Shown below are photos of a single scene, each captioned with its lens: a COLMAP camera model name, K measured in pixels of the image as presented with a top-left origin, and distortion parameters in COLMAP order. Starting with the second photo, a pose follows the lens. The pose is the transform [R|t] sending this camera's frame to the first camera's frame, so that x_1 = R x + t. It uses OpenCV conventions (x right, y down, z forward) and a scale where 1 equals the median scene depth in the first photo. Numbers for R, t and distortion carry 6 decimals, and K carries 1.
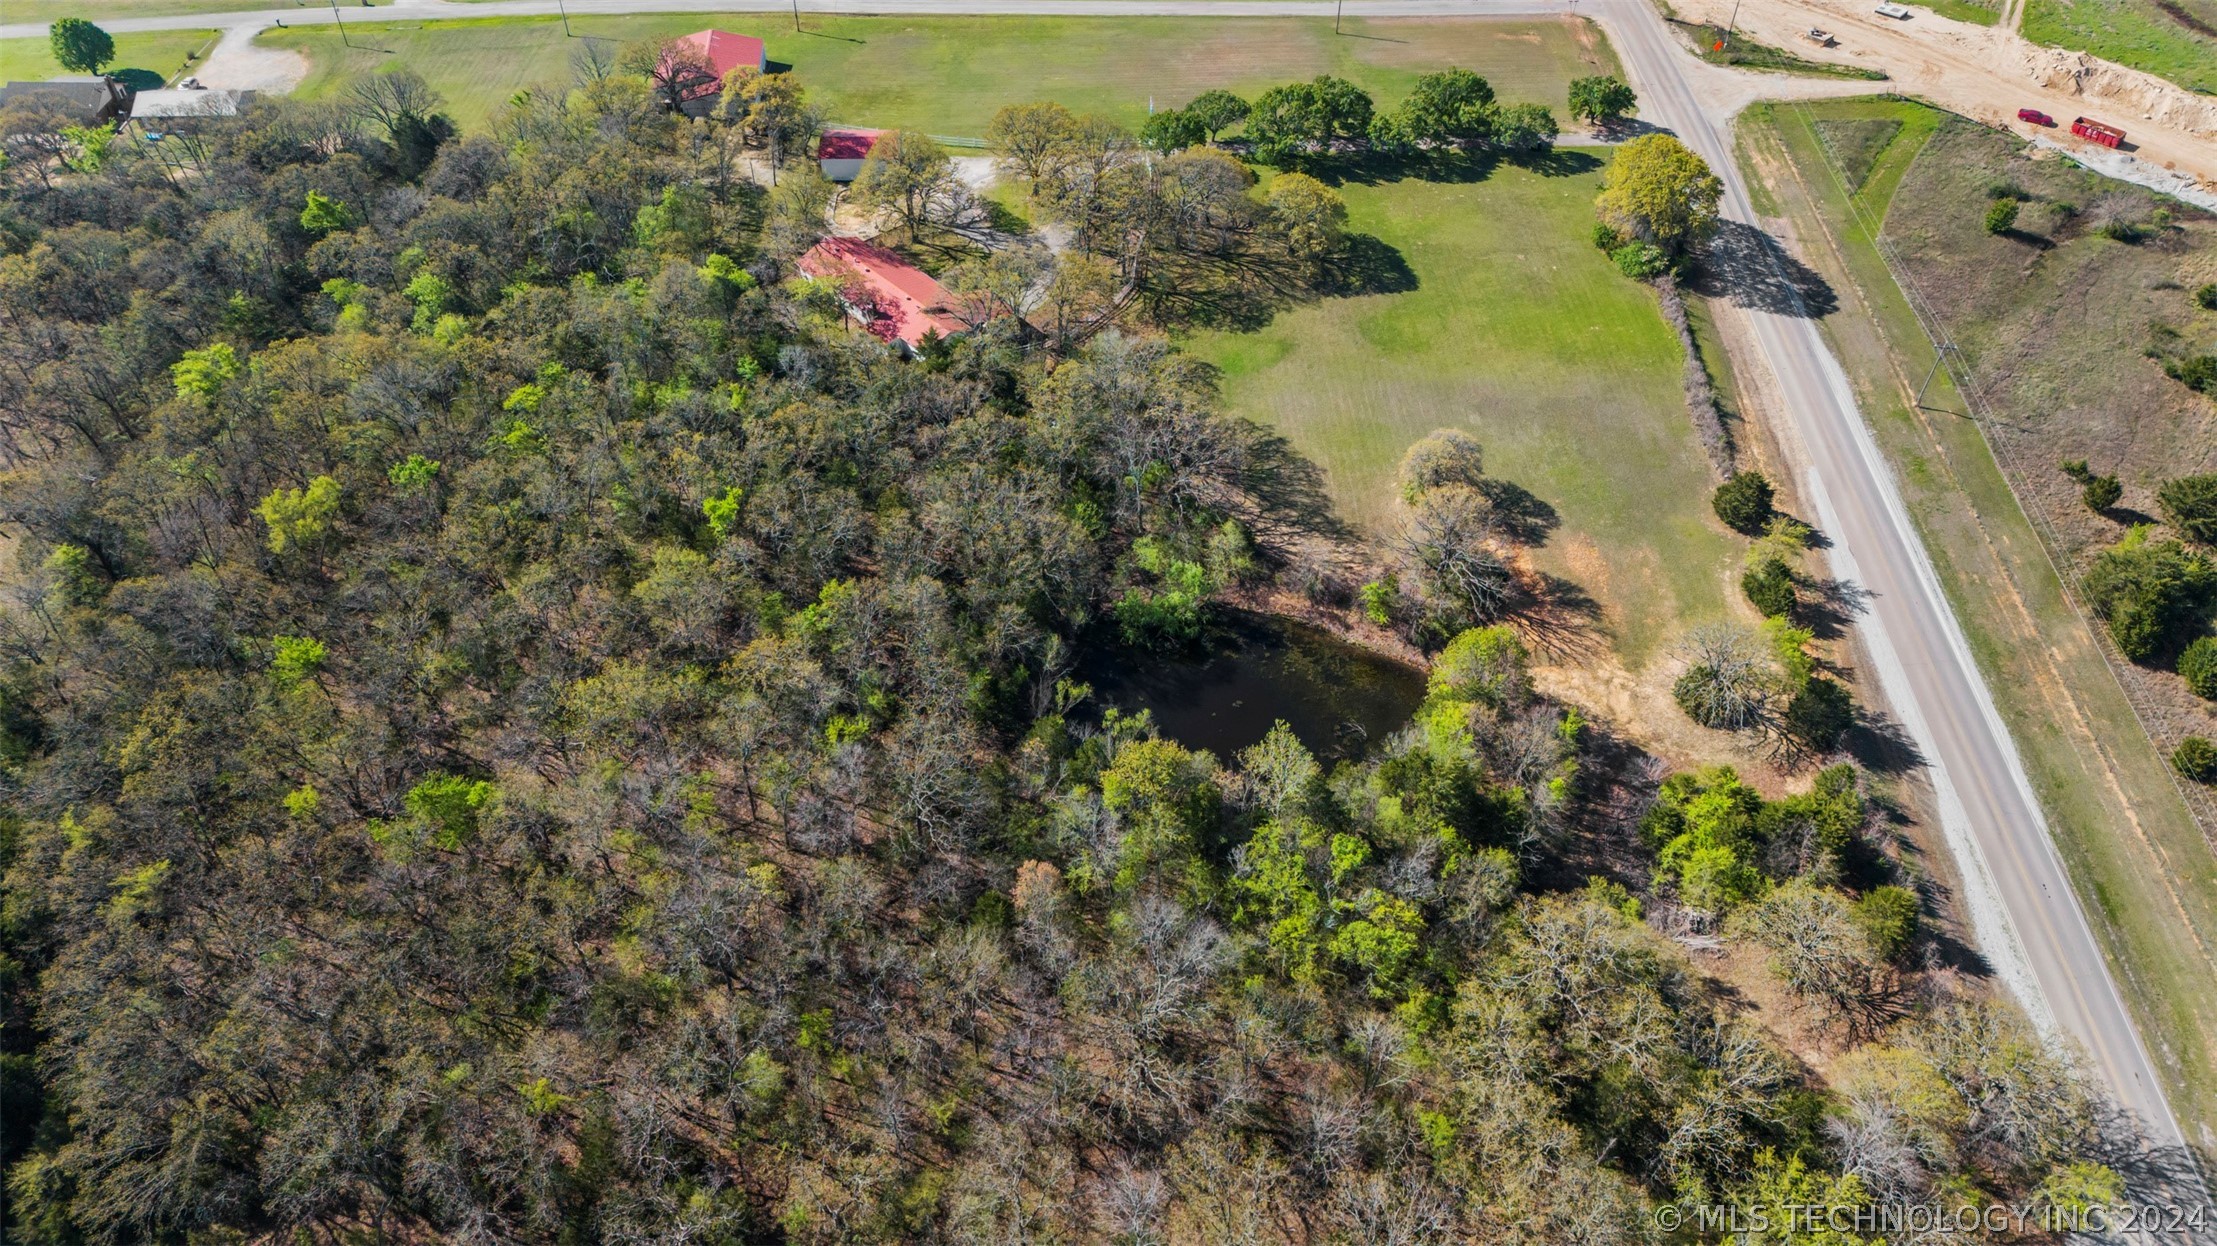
lens RADIAL K [[1646.4, 0, 1123.2], [0, 1646.4, 632.5], [0, 0, 1]] dist [0.067474, -0.046486]
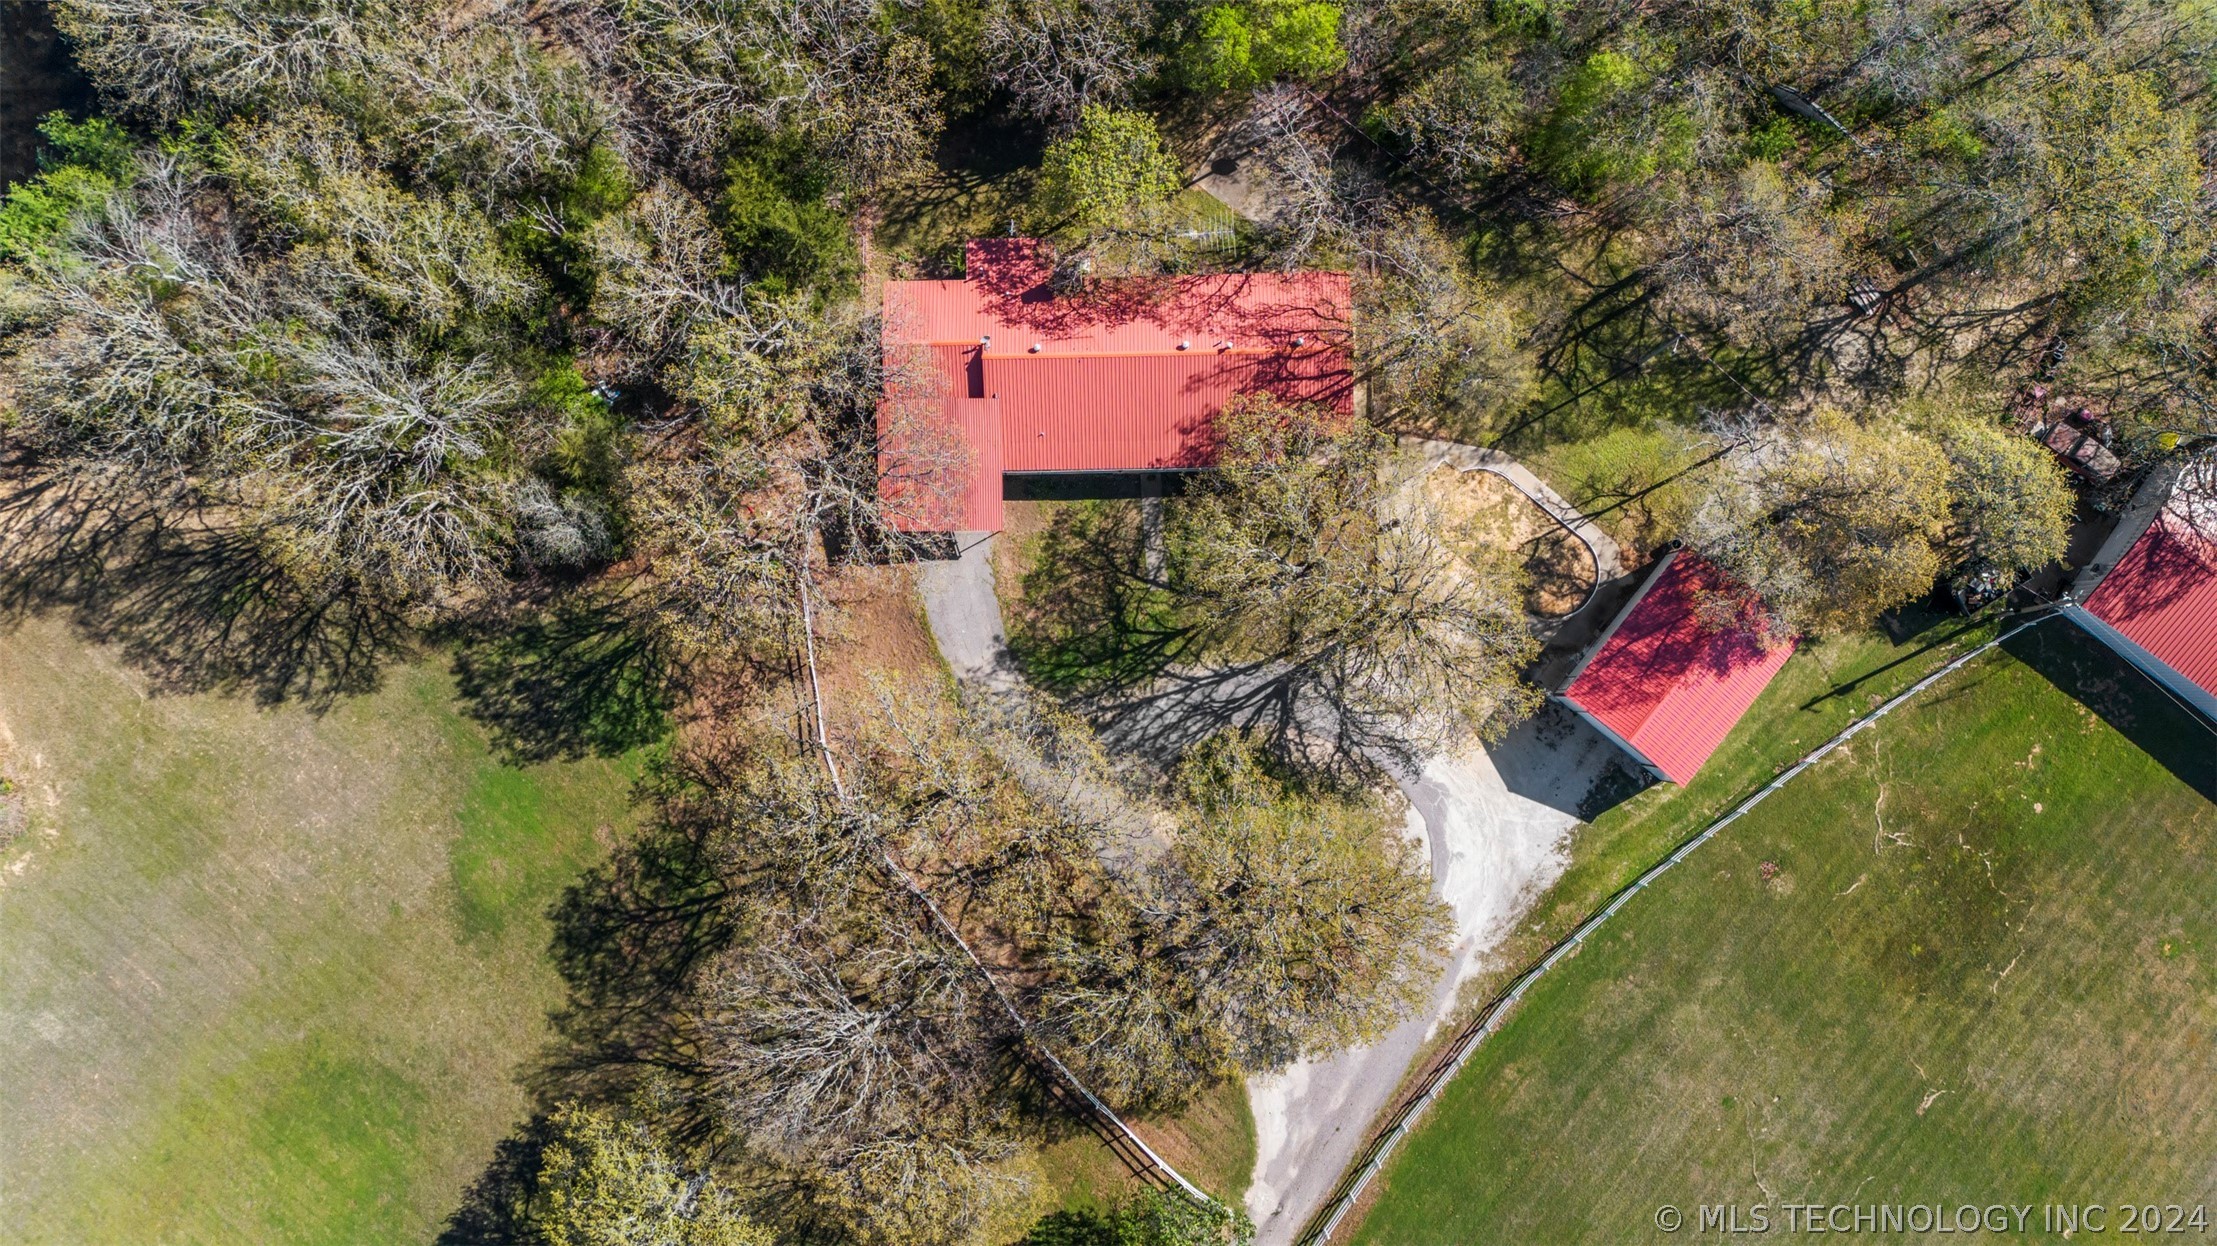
lens RADIAL K [[1646.4, 0, 1119.8], [0, 1646.4, 609.0], [0, 0, 1]] dist [0.067474, -0.046486]
pose [[-0.661162, 0.749270, -0.038208, -0.078660], [-0.511096, -0.412544, 0.754048, -0.635284], [0.549223, 0.518076, 0.655707, 0.799457]]
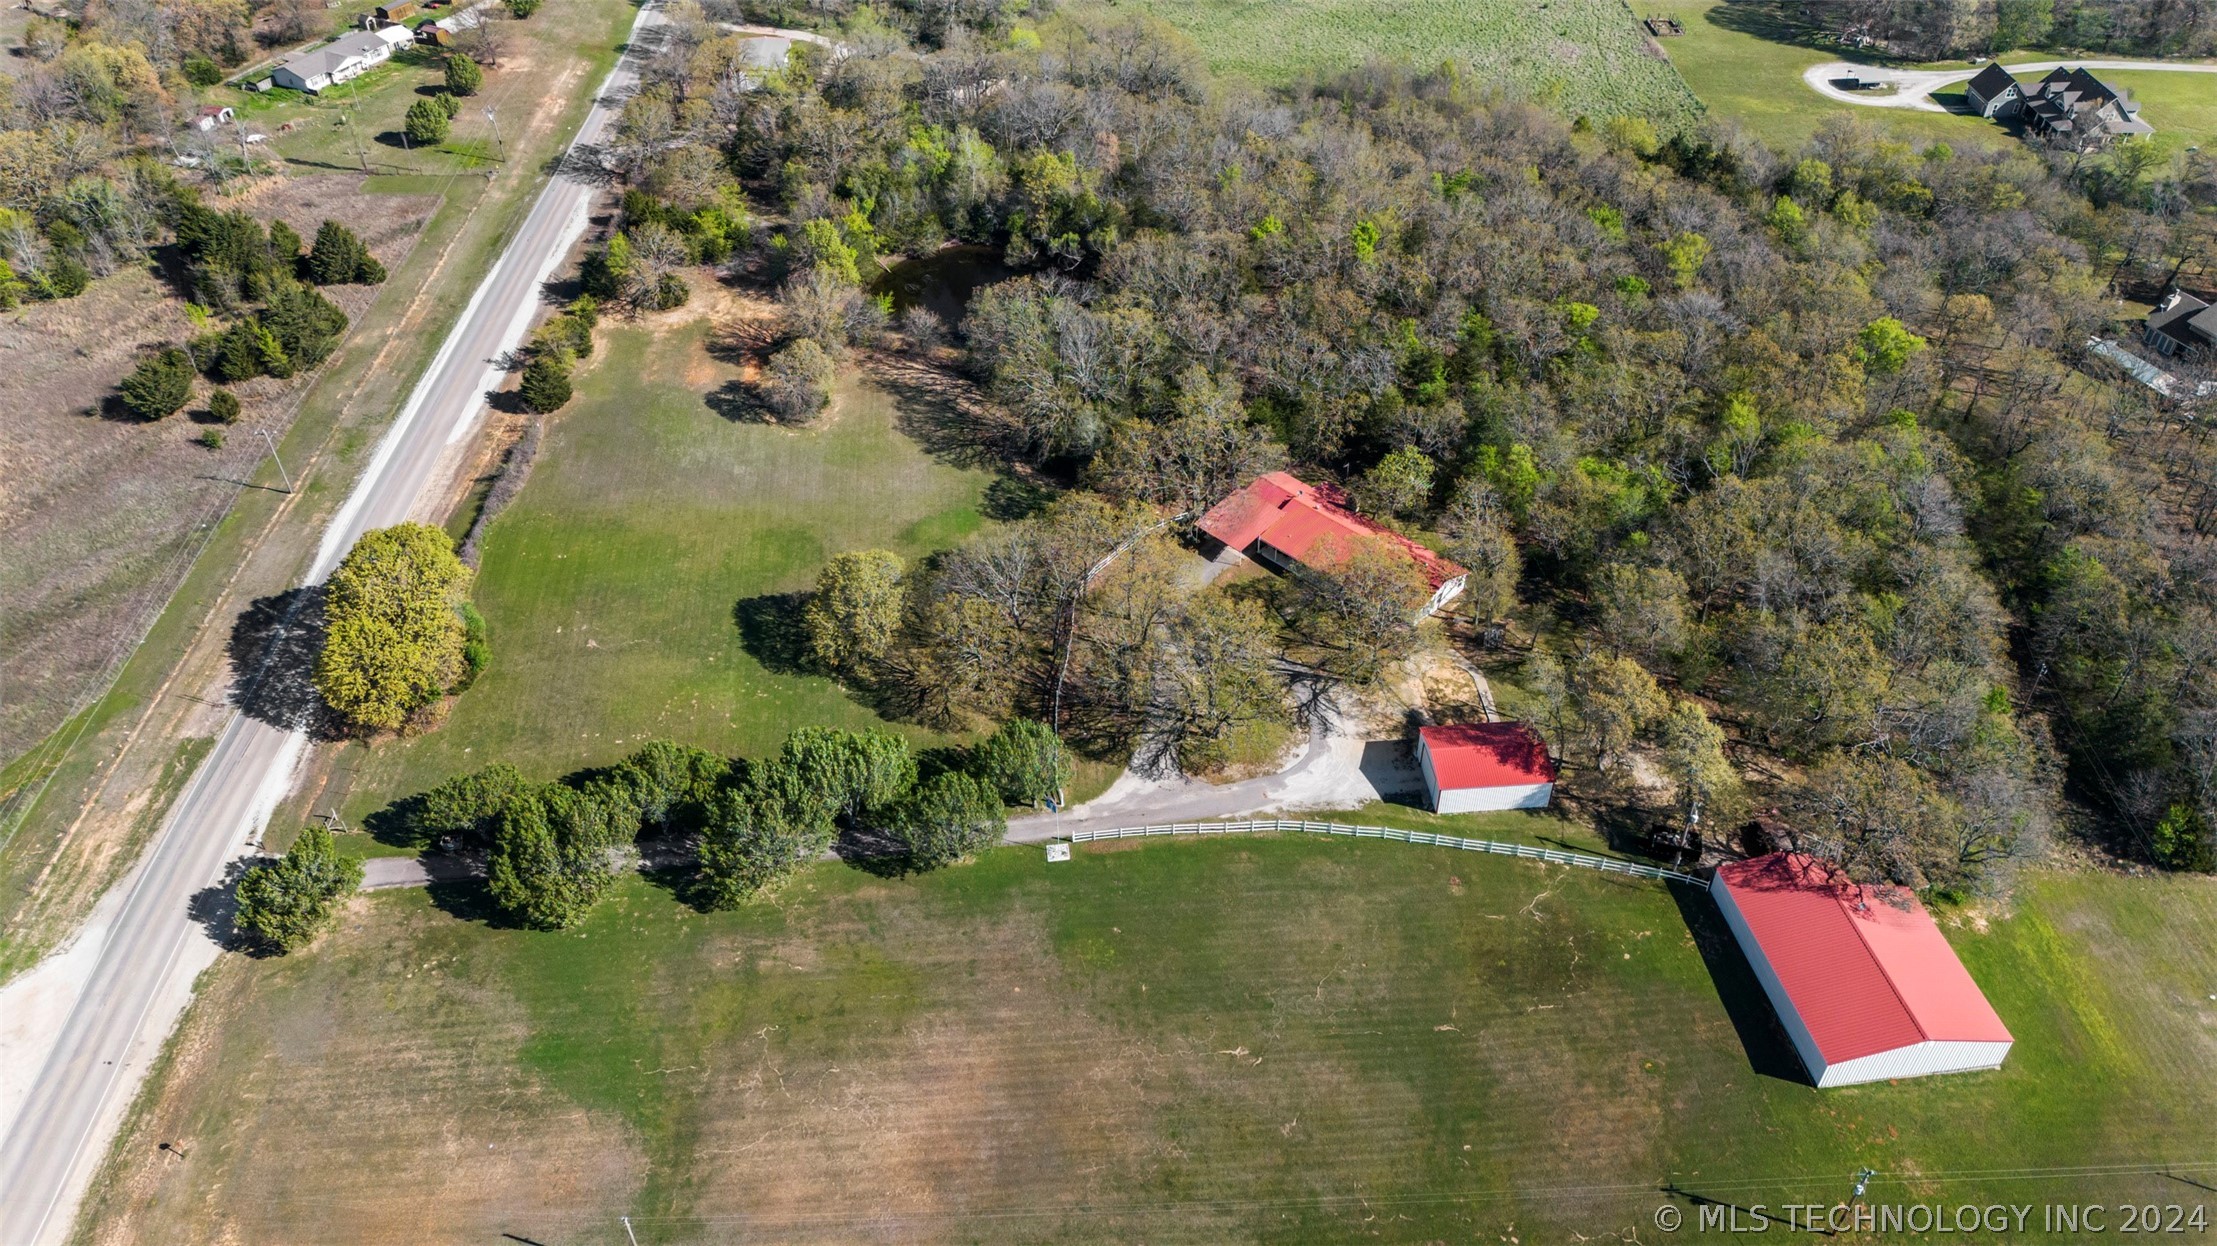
lens RADIAL K [[1646.4, 0, 1068.4], [0, 1646.4, 594.1], [0, 0, 1]] dist [0.067474, -0.046486]
pose [[-0.999690, 0.015447, -0.019520, 0.027930], [-0.017522, 0.120300, 0.992583, -1.179879], [0.017680, 0.992617, -0.119992, 1.235095]]
